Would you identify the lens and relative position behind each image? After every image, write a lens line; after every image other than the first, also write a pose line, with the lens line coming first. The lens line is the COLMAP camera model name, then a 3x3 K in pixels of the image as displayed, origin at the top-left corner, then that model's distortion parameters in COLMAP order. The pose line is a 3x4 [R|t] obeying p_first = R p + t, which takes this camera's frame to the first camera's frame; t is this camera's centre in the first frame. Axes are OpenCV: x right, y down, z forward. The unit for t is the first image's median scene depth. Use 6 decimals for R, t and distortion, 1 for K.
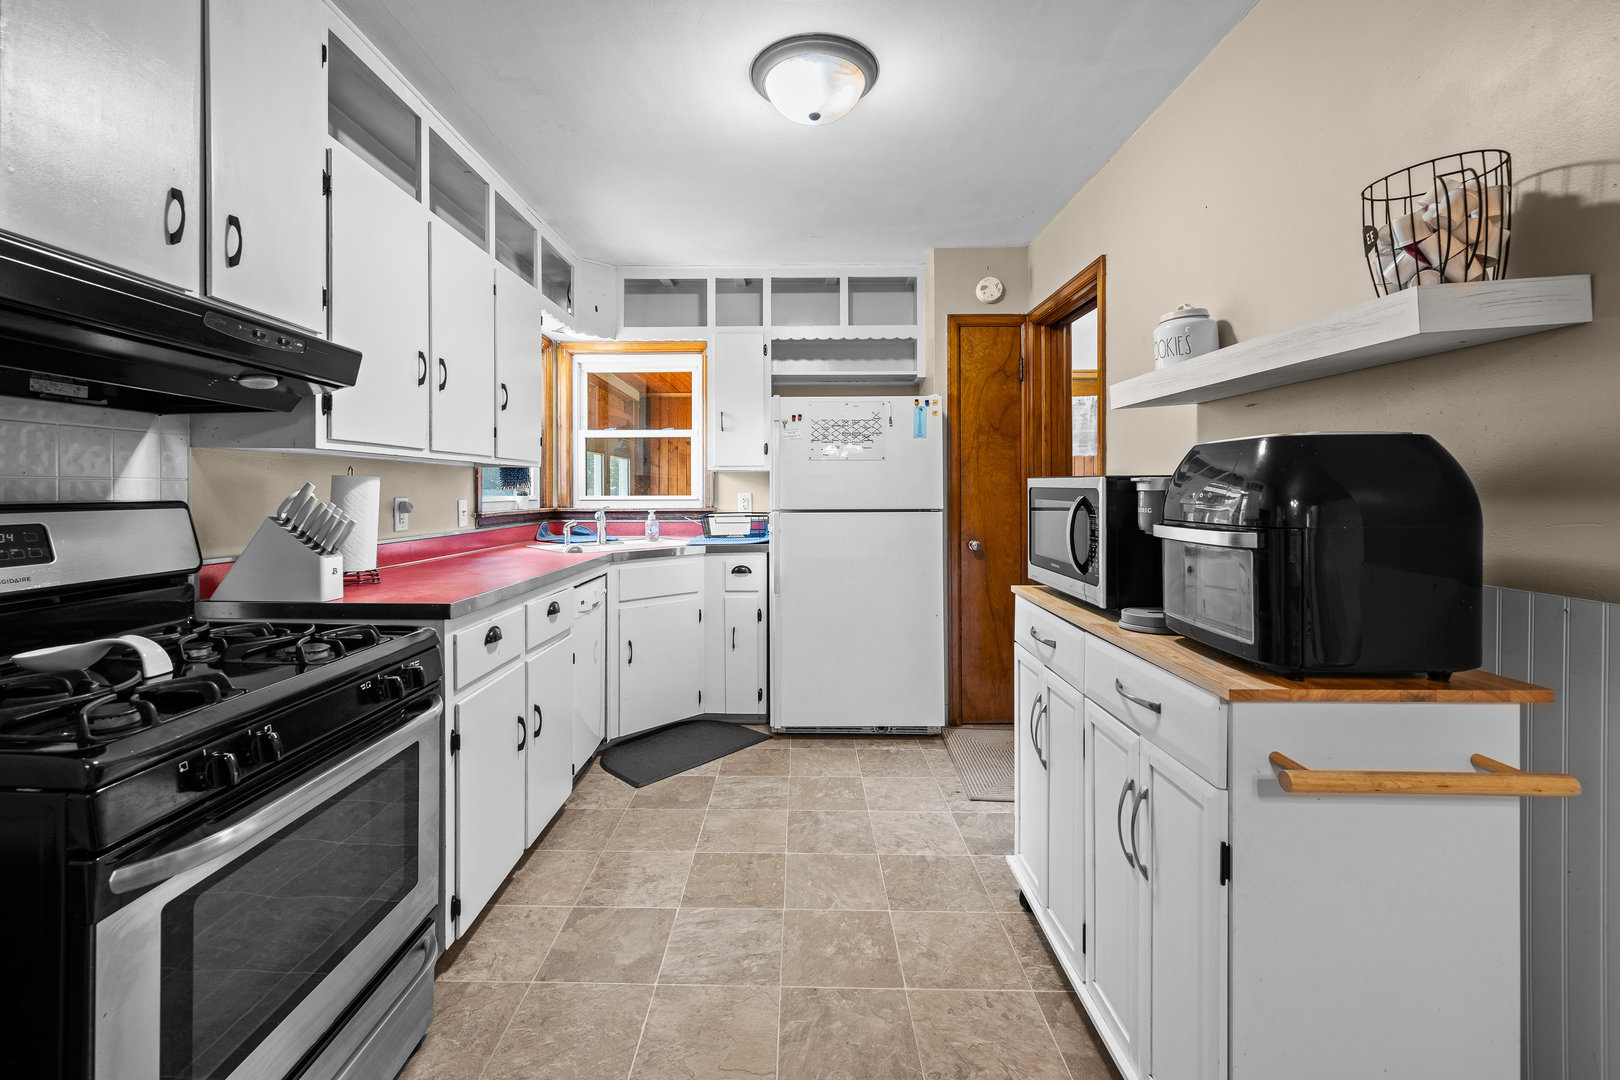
lens RADIAL K [[686.8, 0, 781.6], [0, 686.8, 490.7], [0, 0, 1]] dist [0.001526, 0.000117]
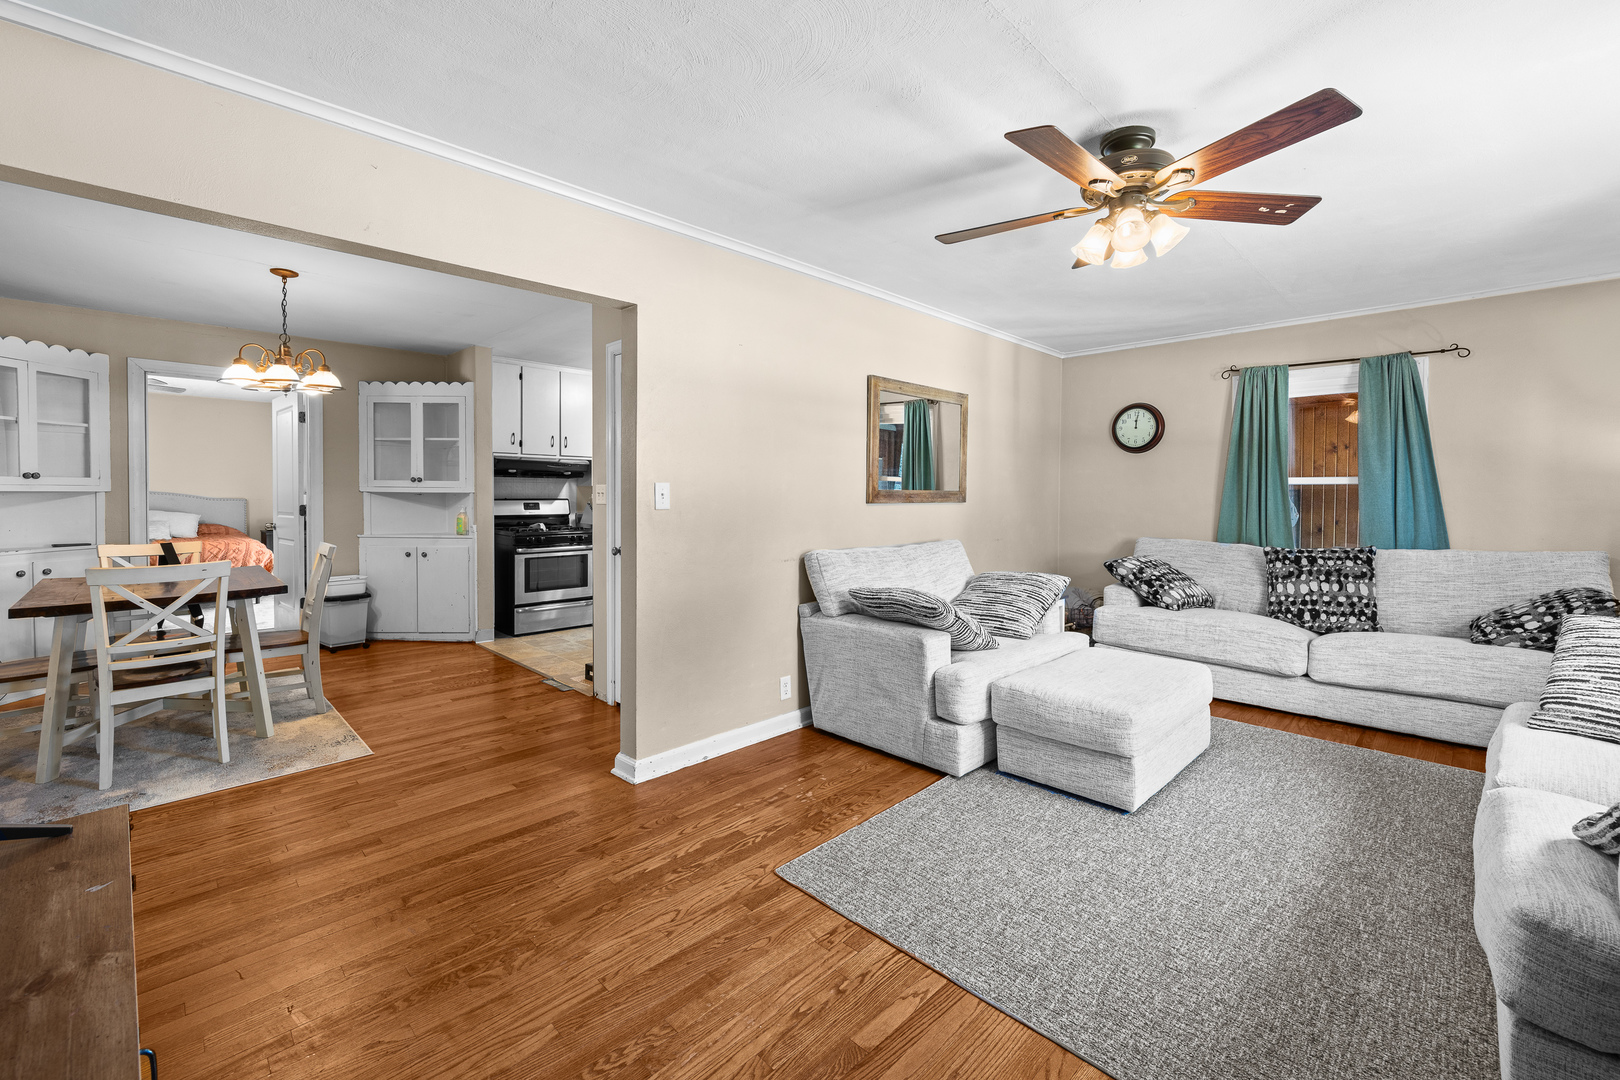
lens RADIAL K [[663.7, 0, 794.6], [0, 663.7, 503.4], [0, 0, 1]] dist [-0.001442, -0.000115]
pose [[0.715340, 0.014972, -0.698616, 2.414441], [-0.006295, 0.999868, 0.014983, -0.020883], [0.698748, -0.006321, 0.715340, -0.787661]]
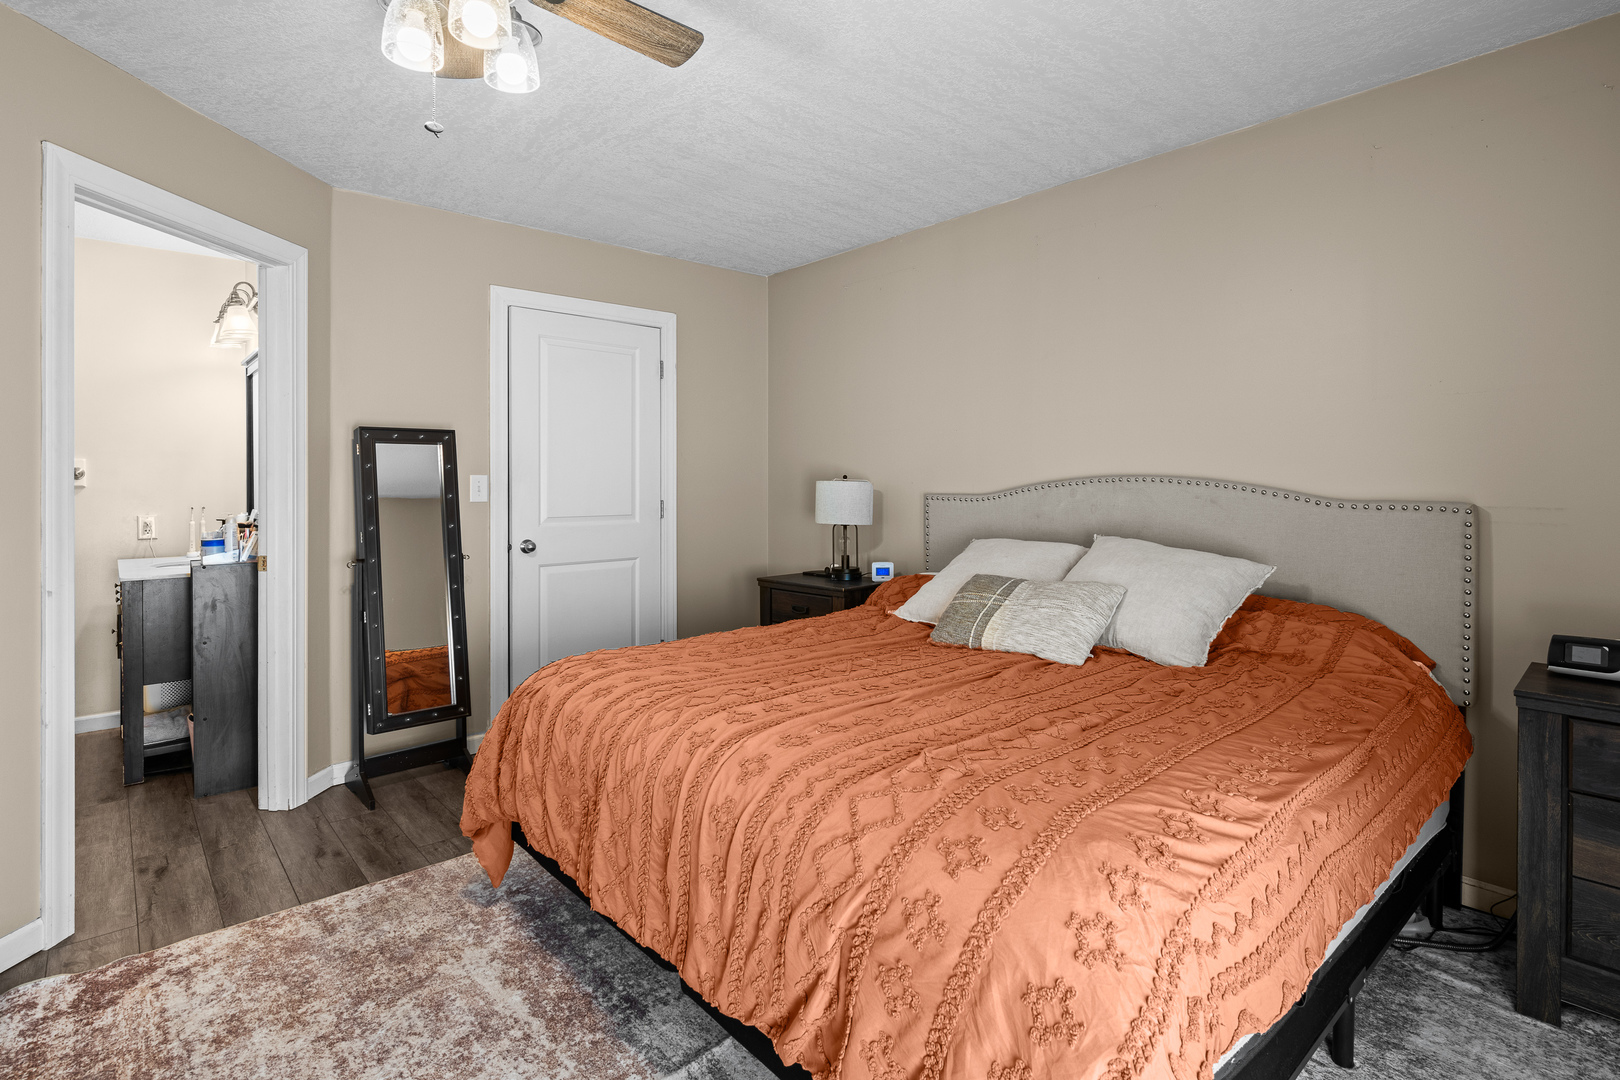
lens RADIAL K [[811.0, 0, 811.4], [0, 811.0, 484.2], [0, 0, 1]] dist [-0.000442, 0.000114]
pose [[-0.731940, 0.005796, -0.681344, -1.752682], [0.002594, 0.999980, 0.005720, -0.001331], [0.681364, 0.002420, -0.731941, 0.020968]]
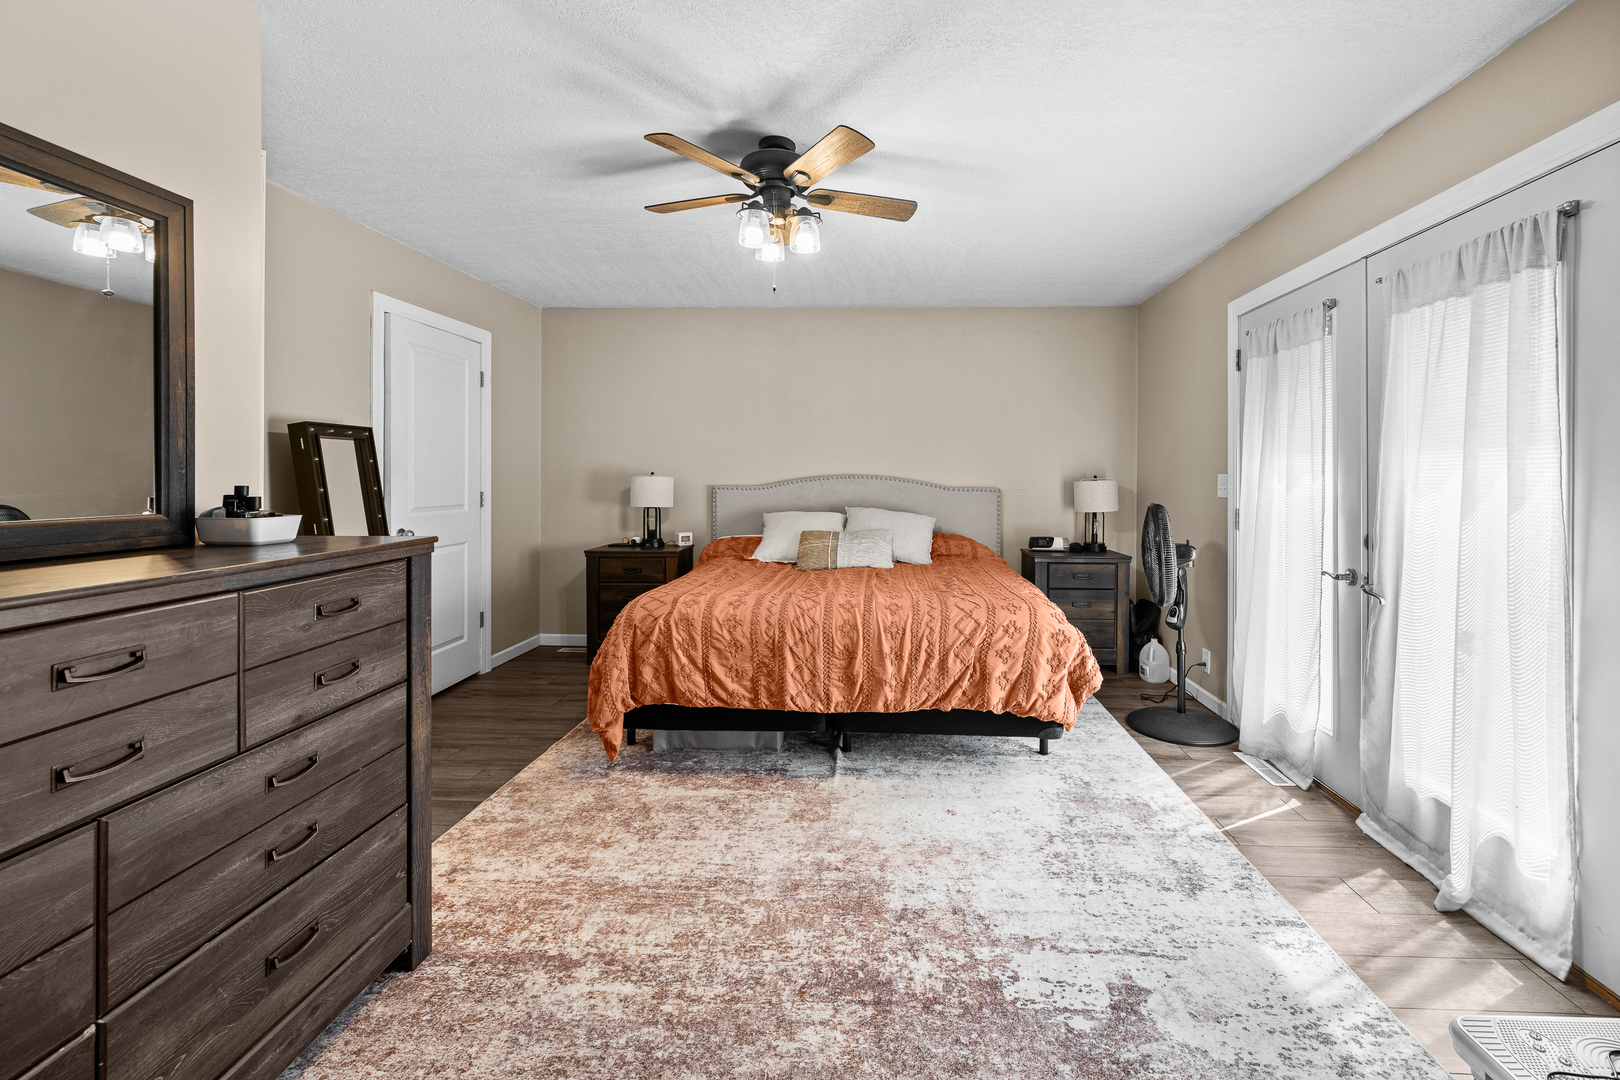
lens RADIAL K [[692.3, 0, 876.8], [0, 692.3, 479.3], [0, 0, 1]] dist [0.000637, 0.000061]
pose [[-0.007508, 0.006205, -0.999953, -0.786163], [-0.007080, 0.999955, 0.006258, -0.007640], [0.999947, 0.007126, -0.007464, -0.602463]]
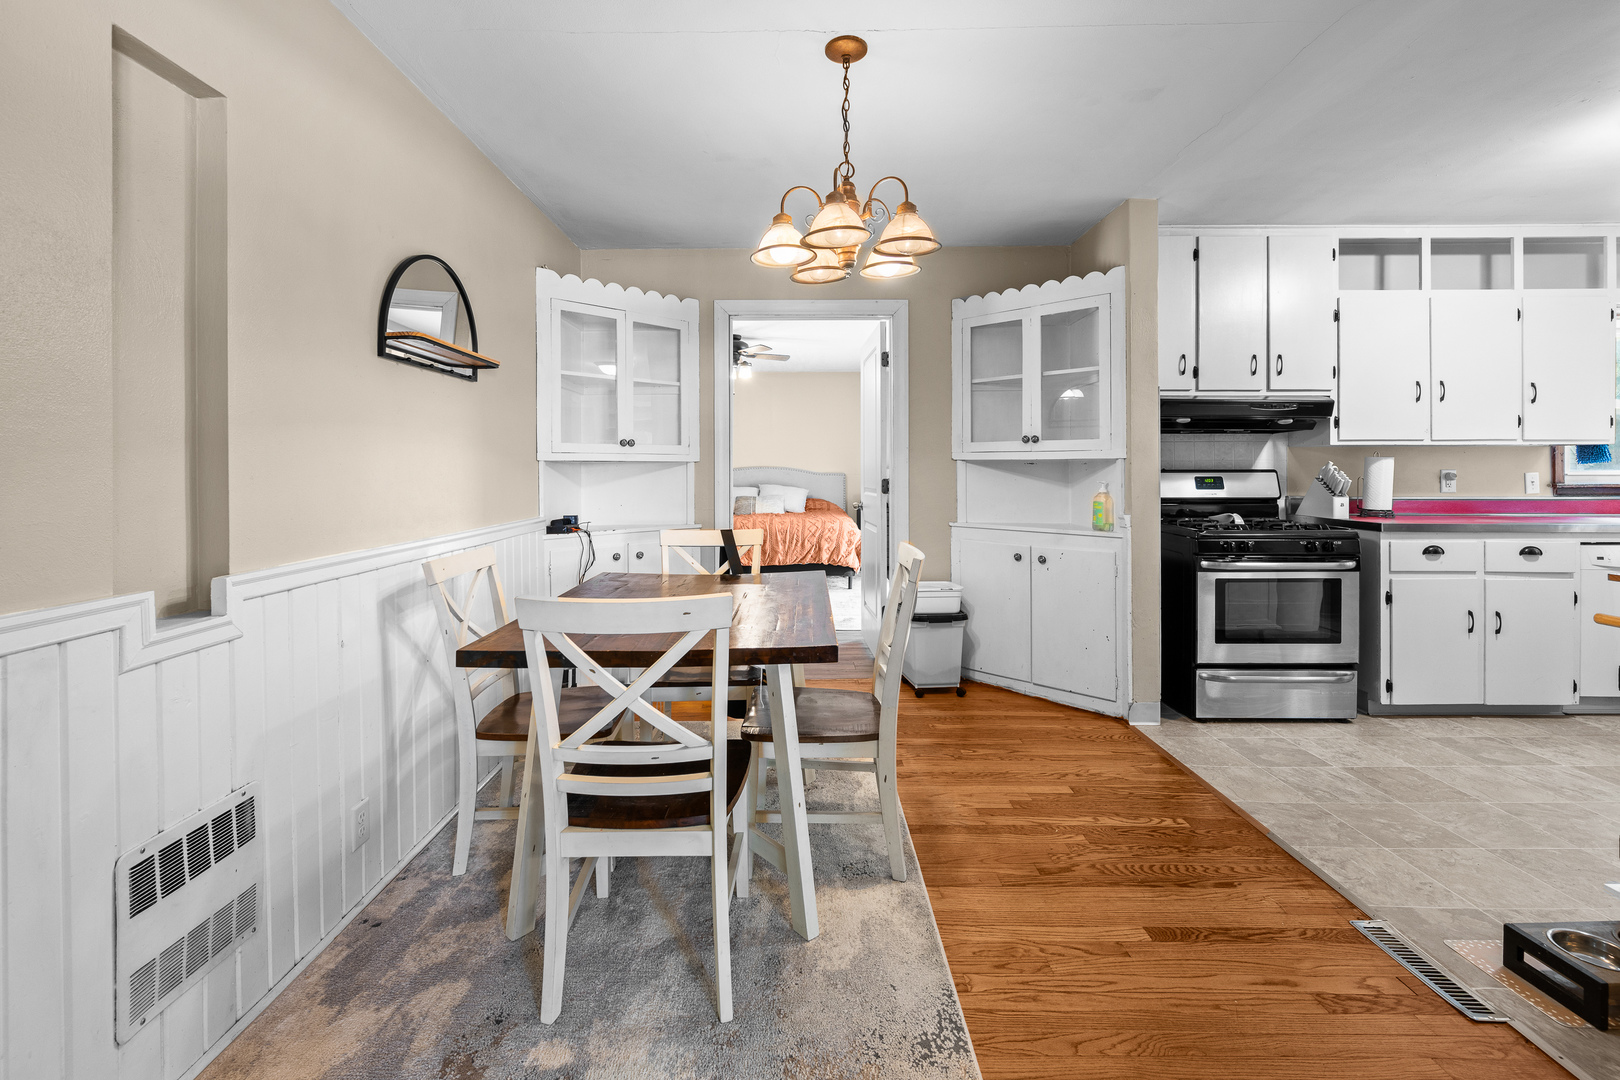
lens RADIAL K [[703.2, 0, 801.6], [0, 703.2, 471.5], [0, 0, 1]] dist [0.000456, 0.000269]
pose [[0.021243, 0.003591, -0.999768, 1.209304], [0.000964, 0.999993, 0.003612, 0.008527], [0.999774, -0.001041, 0.021240, -0.554432]]
